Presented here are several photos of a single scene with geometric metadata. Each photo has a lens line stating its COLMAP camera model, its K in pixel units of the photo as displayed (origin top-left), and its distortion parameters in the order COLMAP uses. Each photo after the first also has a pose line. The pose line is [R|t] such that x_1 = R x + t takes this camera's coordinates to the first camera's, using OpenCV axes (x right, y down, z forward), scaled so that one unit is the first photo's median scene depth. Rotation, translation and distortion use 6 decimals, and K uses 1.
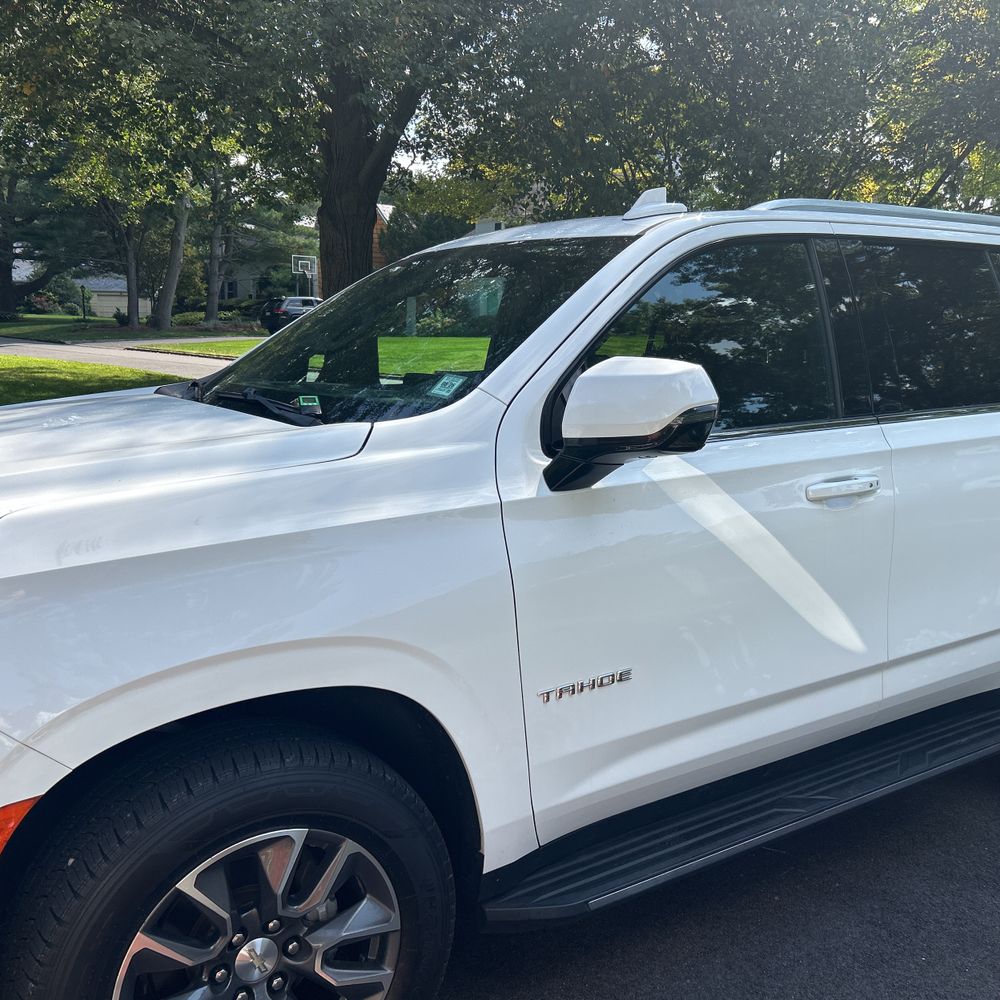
lens RADIAL K [[1014.1, 0, 514.3], [0, 1014.1, 513.0], [0, 0, 1]] dist [0.017153, 0.002798]
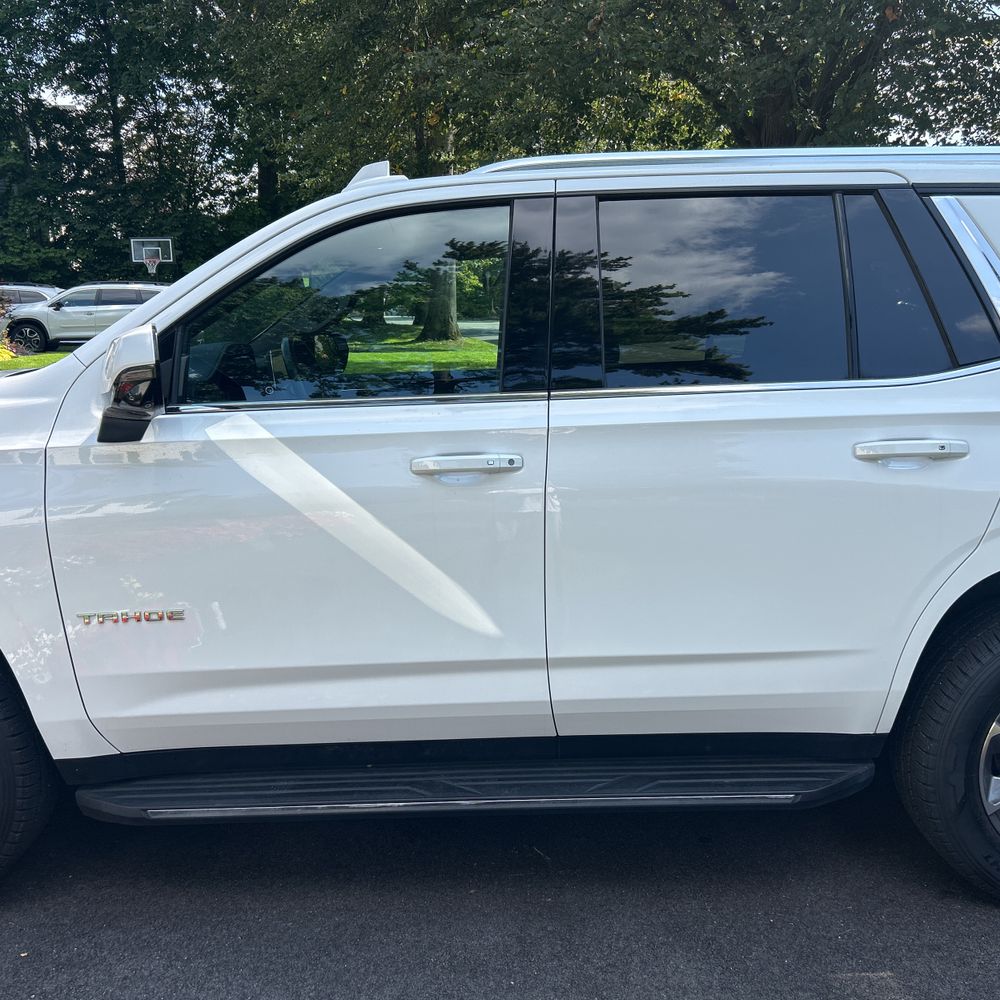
lens RADIAL K [[1014.1, 0, 514.3], [0, 1014.1, 513.0], [0, 0, 1]] dist [0.017153, 0.002798]
pose [[0.836890, 0.088822, -0.540116, 0.992828], [-0.076181, 0.996043, 0.045759, -0.028630], [0.542044, 0.002851, 0.840346, 0.271097]]
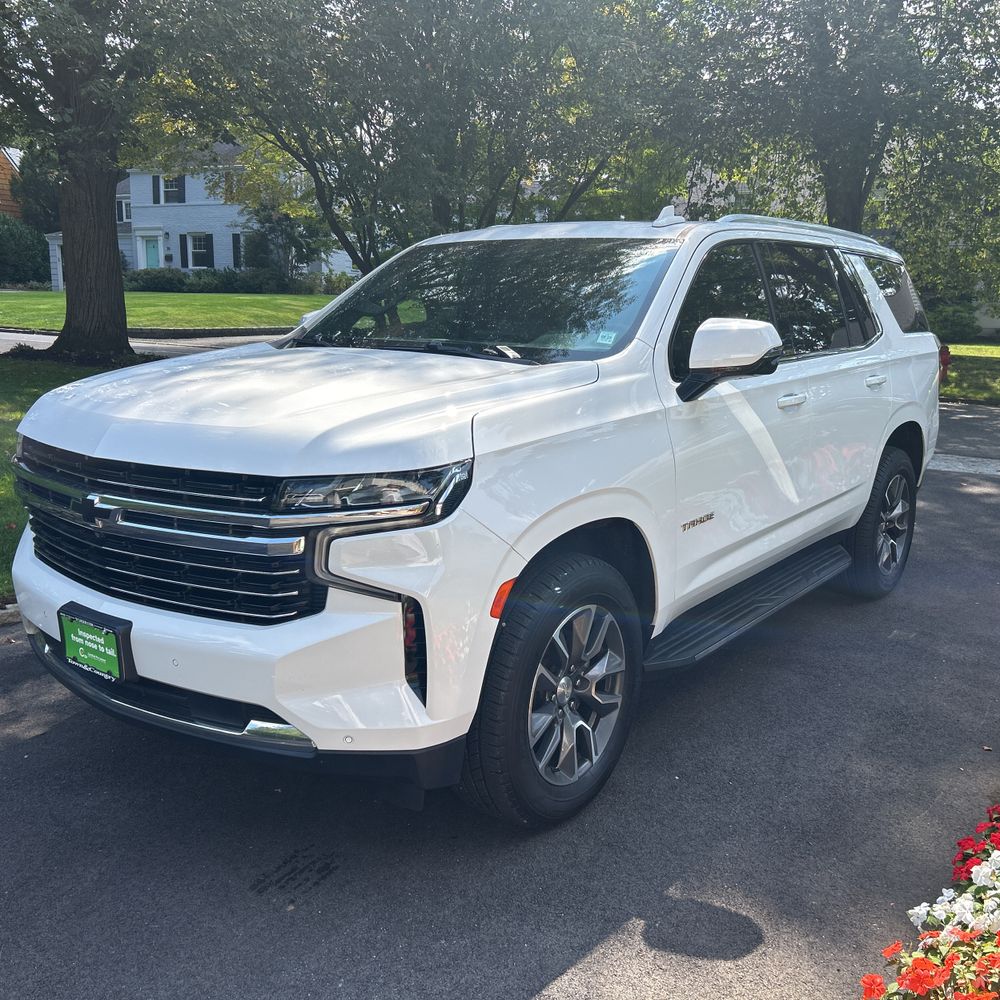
lens RADIAL K [[971.4, 0, 500.0], [0, 971.4, 500.0], [0, 0, 1]] dist [0.011035, -0.016887]
pose [[0.949157, -0.051805, 0.310512, -0.692793], [0.040696, 0.998282, 0.042154, 0.055760], [-0.312162, -0.027374, 0.949634, -0.370803]]
